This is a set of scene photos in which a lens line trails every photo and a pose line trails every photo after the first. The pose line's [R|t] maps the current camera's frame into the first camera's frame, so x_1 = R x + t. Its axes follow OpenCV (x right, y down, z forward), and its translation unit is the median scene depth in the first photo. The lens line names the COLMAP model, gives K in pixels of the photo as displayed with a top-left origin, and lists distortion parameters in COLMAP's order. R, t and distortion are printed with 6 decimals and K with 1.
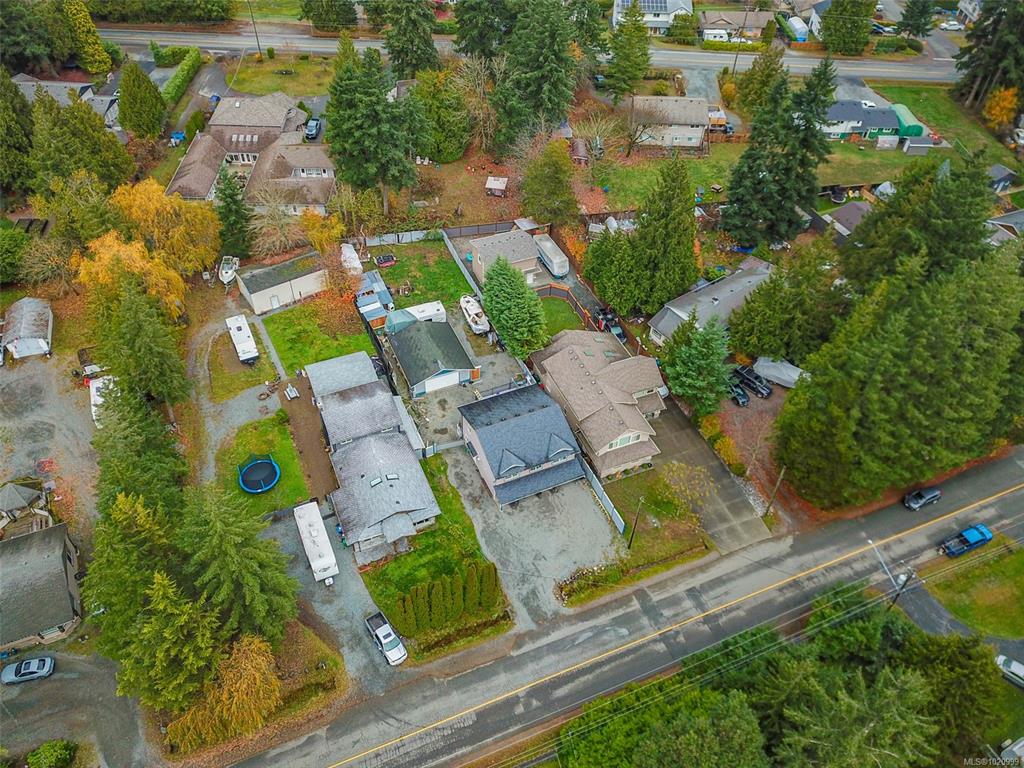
lens RADIAL K [[778.2, 0, 512.0], [0, 778.2, 384.0], [0, 0, 1]] dist [0.080868, 0.000308]
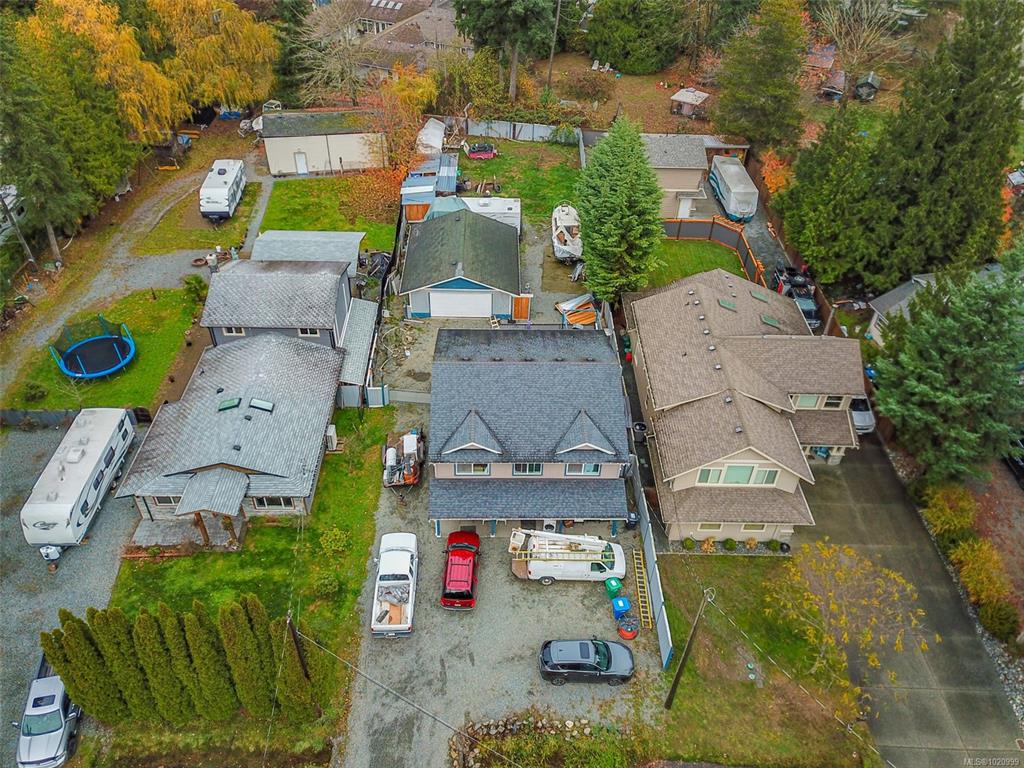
lens RADIAL K [[779.9, 0, 512.0], [0, 779.9, 384.0], [0, 0, 1]] dist [0.027984, -0.003360]
pose [[0.921450, 0.246852, -0.299990, 0.139740], [-0.276414, 0.959179, -0.059756, 0.081925], [0.272993, 0.137983, 0.952069, 0.493550]]
